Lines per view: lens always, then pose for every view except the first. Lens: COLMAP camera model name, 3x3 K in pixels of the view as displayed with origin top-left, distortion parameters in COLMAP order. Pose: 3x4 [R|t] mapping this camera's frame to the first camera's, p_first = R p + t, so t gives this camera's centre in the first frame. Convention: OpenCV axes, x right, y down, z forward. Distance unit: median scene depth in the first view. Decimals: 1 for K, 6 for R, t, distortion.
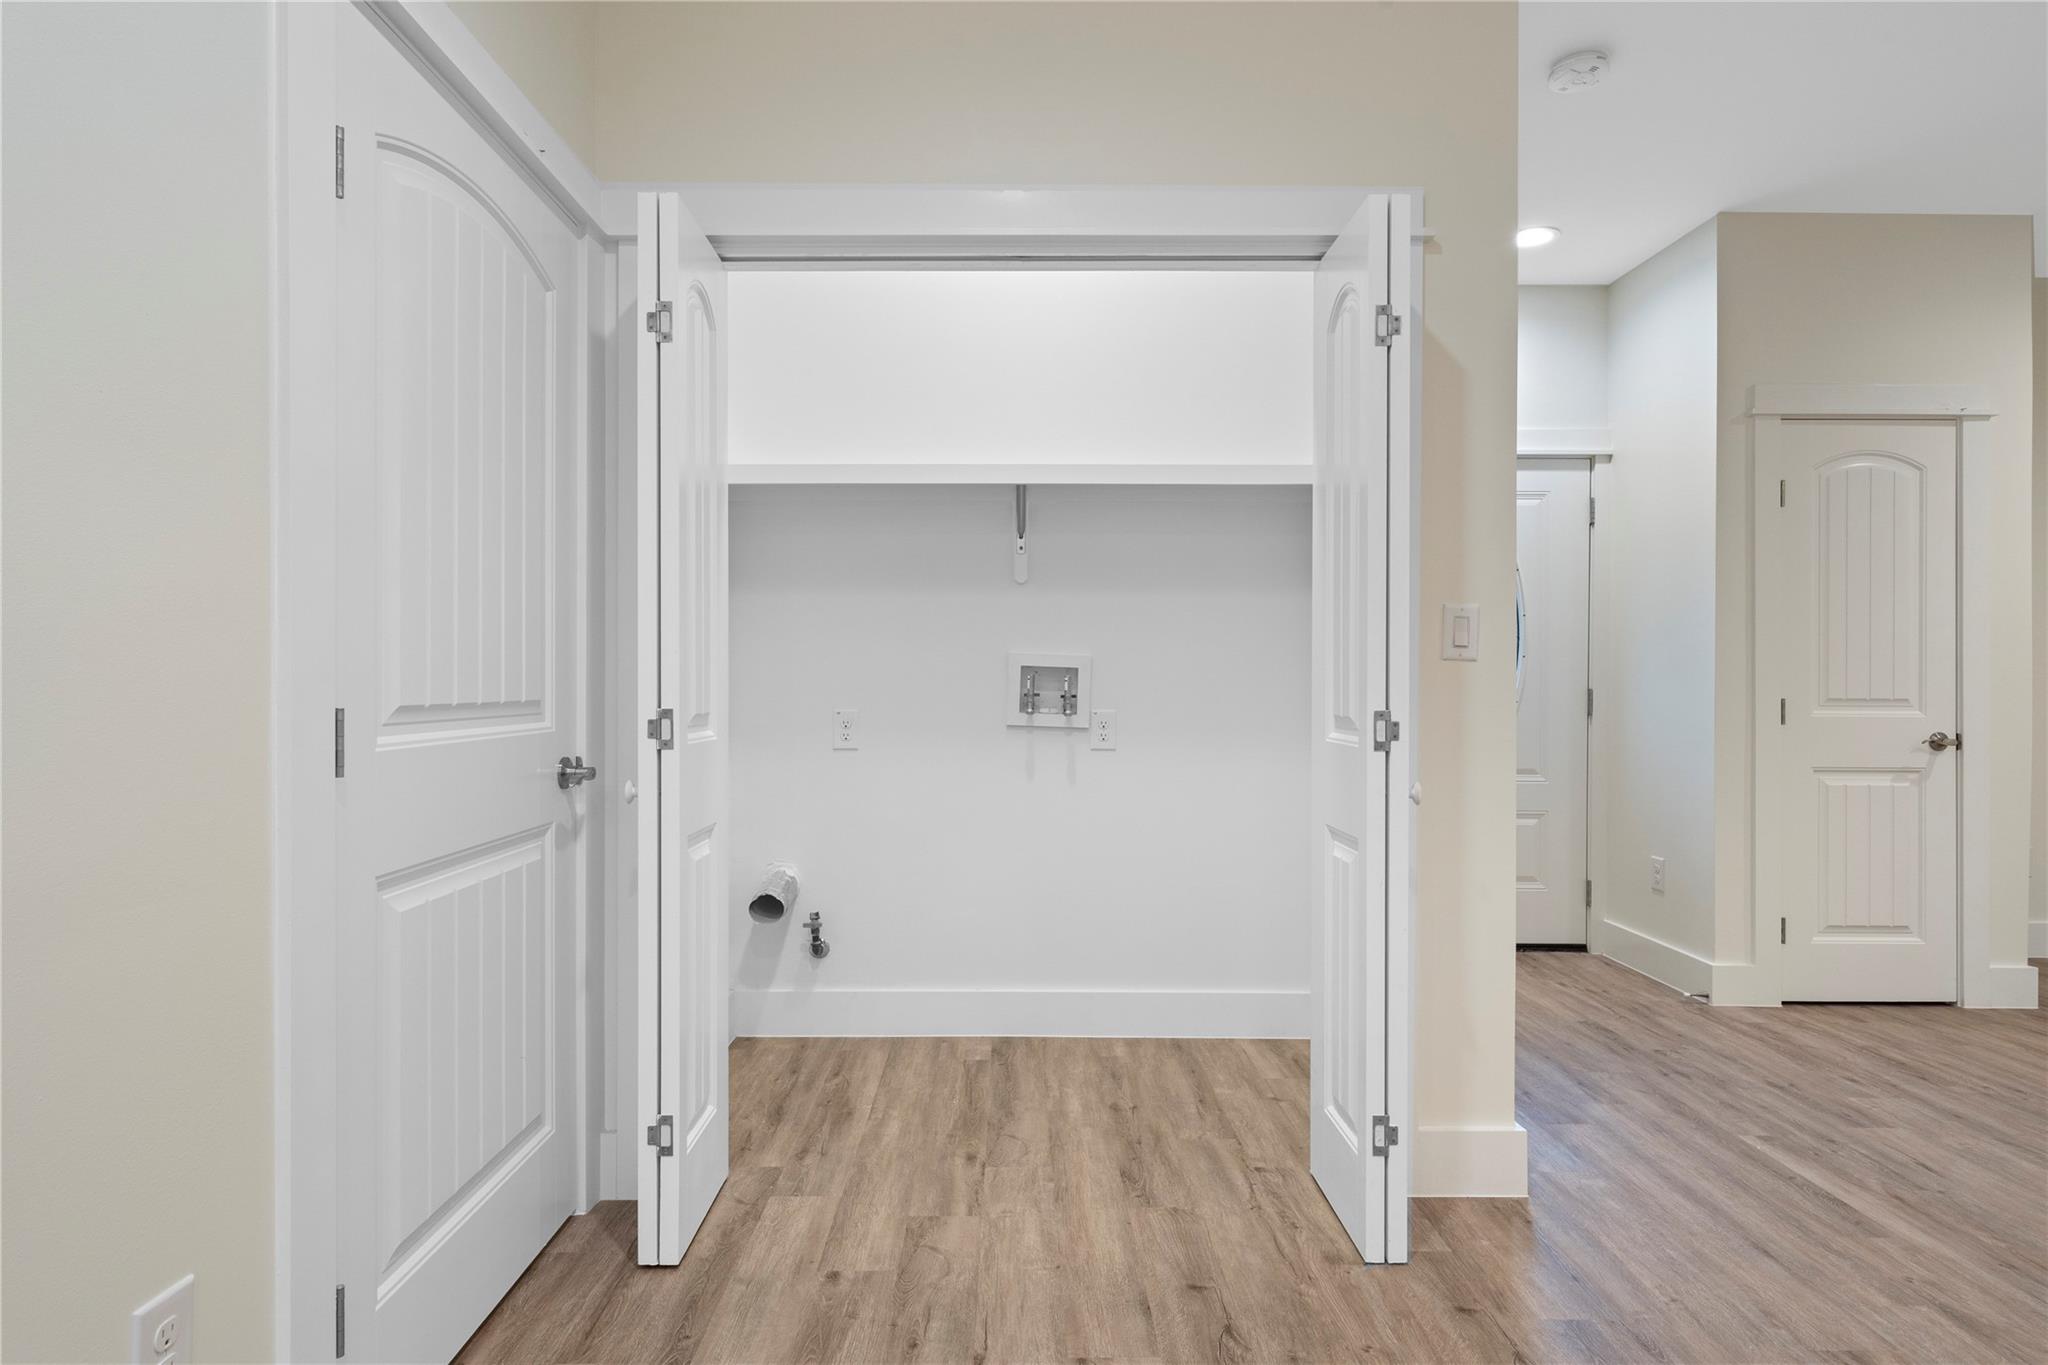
lens RADIAL K [[1069.5, 0, 1024.0], [0, 1069.5, 682.5], [0, 0, 1]] dist [0.001598, 0.000437]
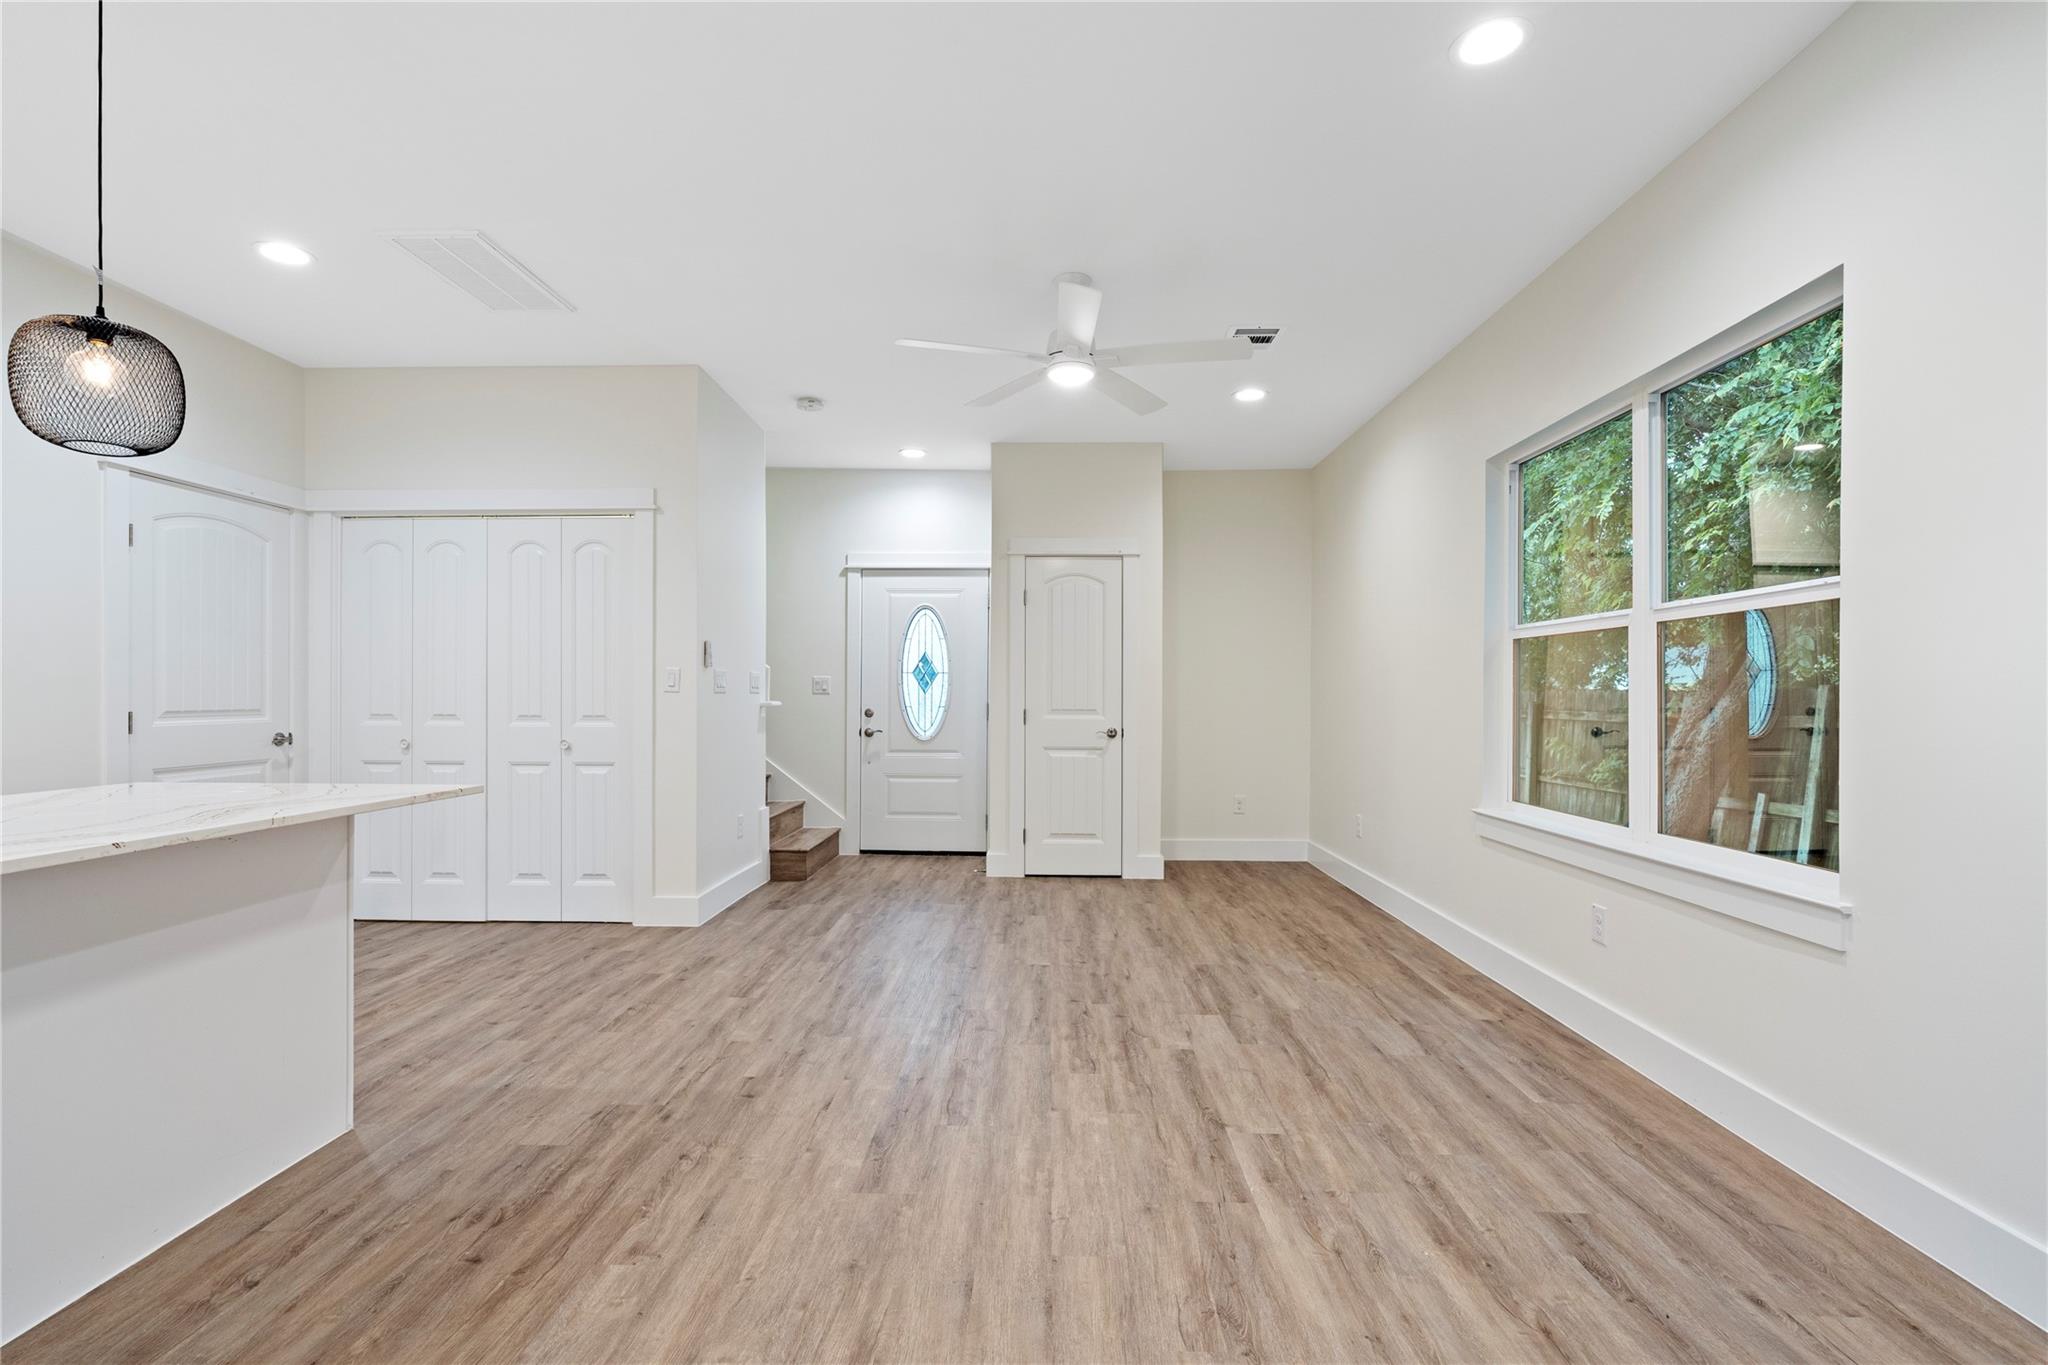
lens RADIAL K [[936.0, 0, 1020.6], [0, 936.0, 692.6], [0, 0, 1]] dist [-0.000536, -0.000073]
pose [[0.999492, 0.000564, -0.031857, 0.853568], [-0.000654, 0.999996, -0.002815, -0.010270], [0.031856, 0.002834, 0.999488, -0.683575]]
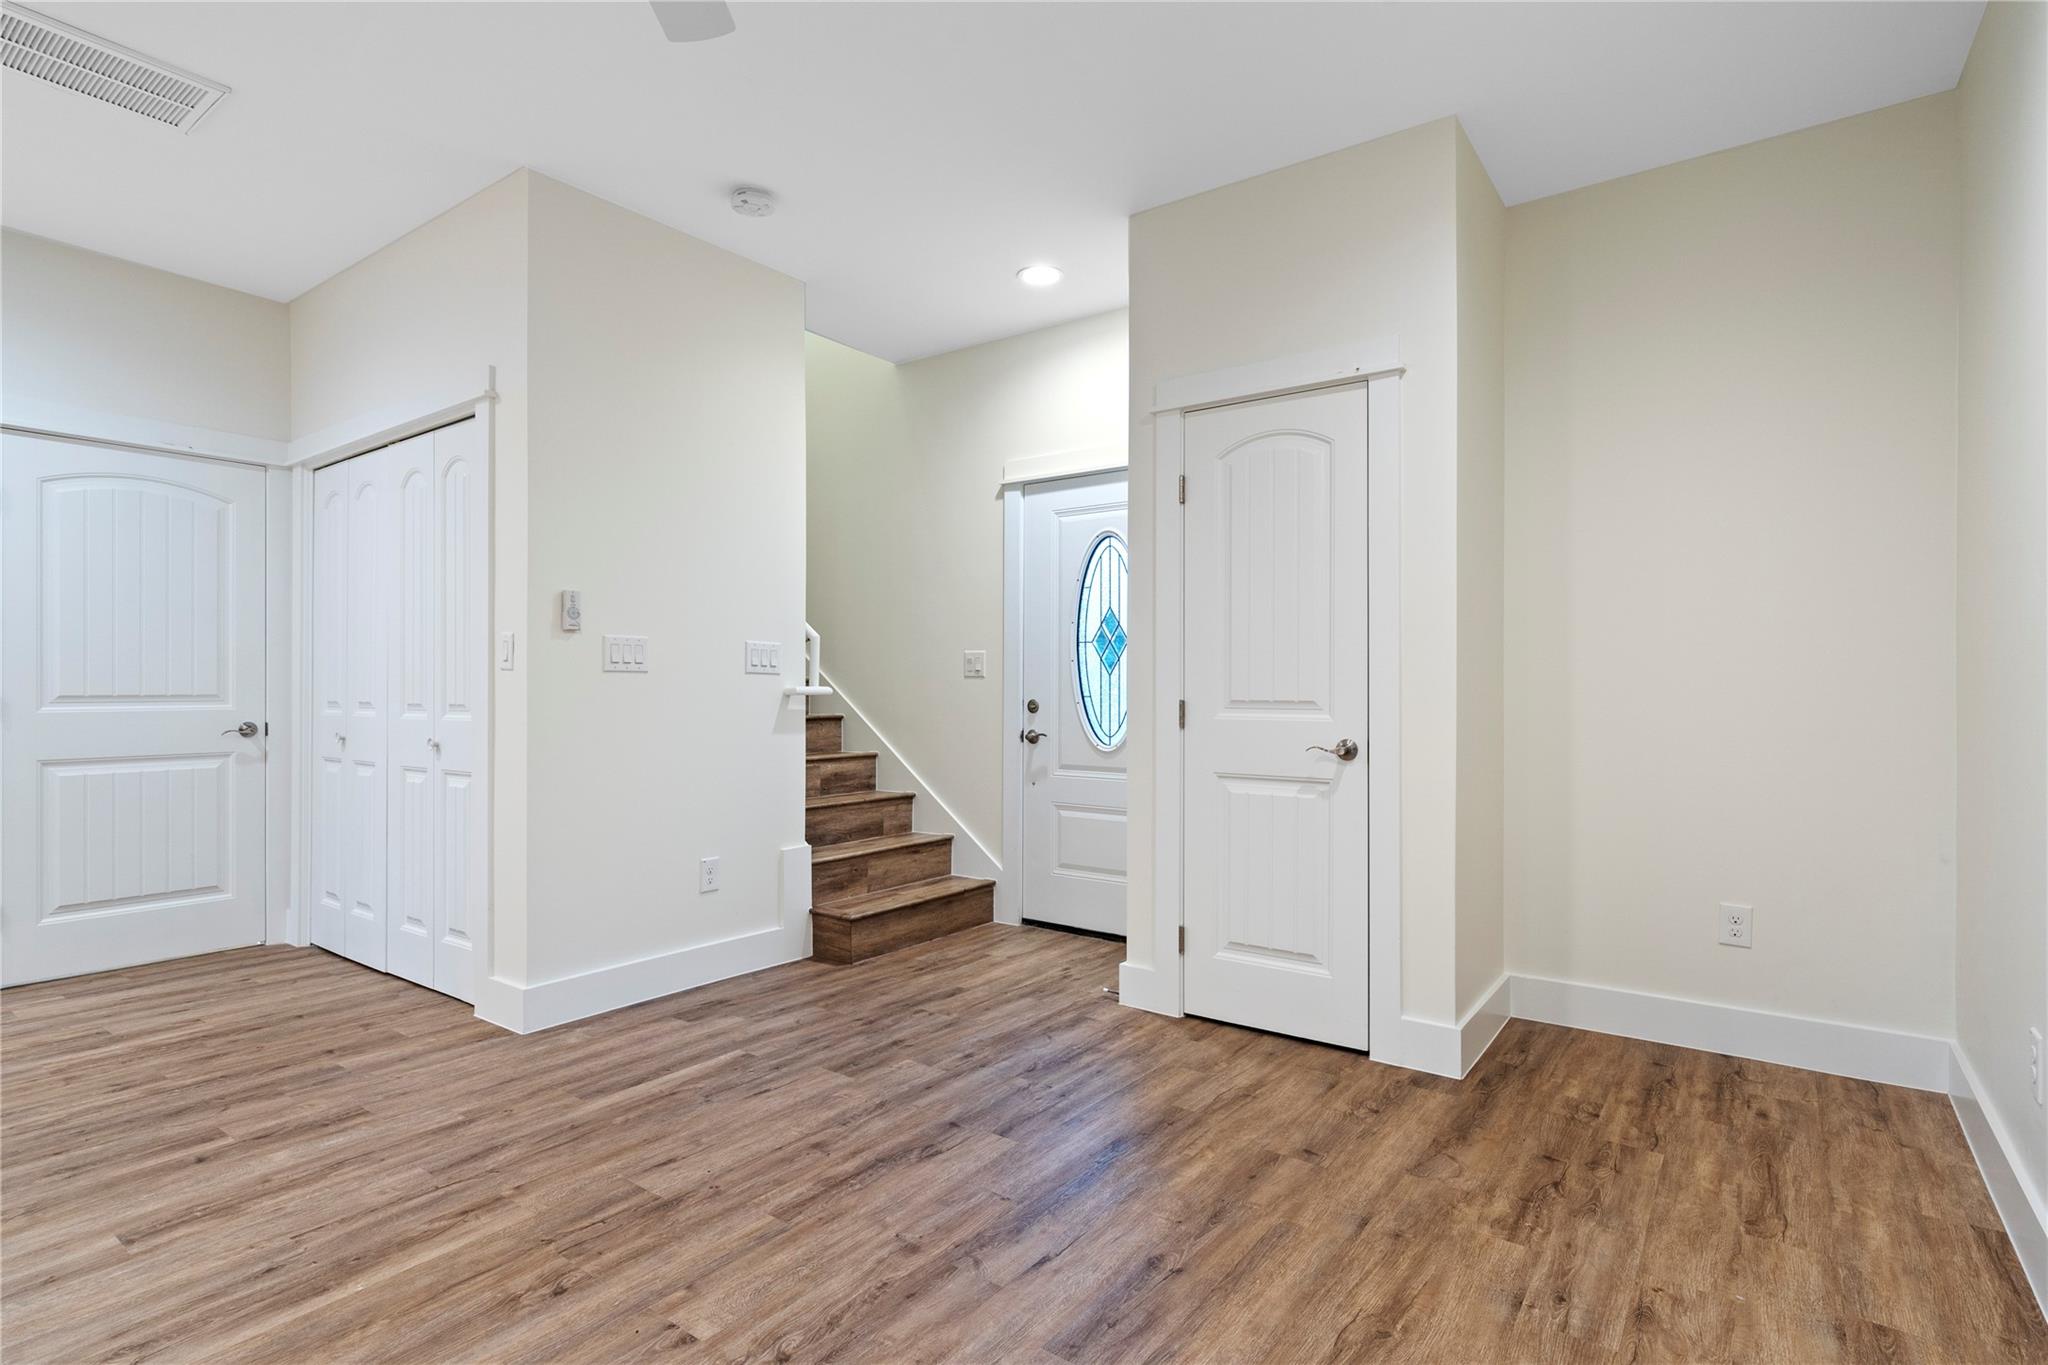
lens RADIAL K [[1011.2, 0, 1024.0], [0, 1011.2, 682.5], [0, 0, 1]] dist [0.003466, 0.000493]
pose [[0.805128, -0.006337, -0.593067, 1.290188], [0.001572, 0.999962, -0.008551, 0.007595], [0.593098, 0.005953, 0.805108, 0.200086]]
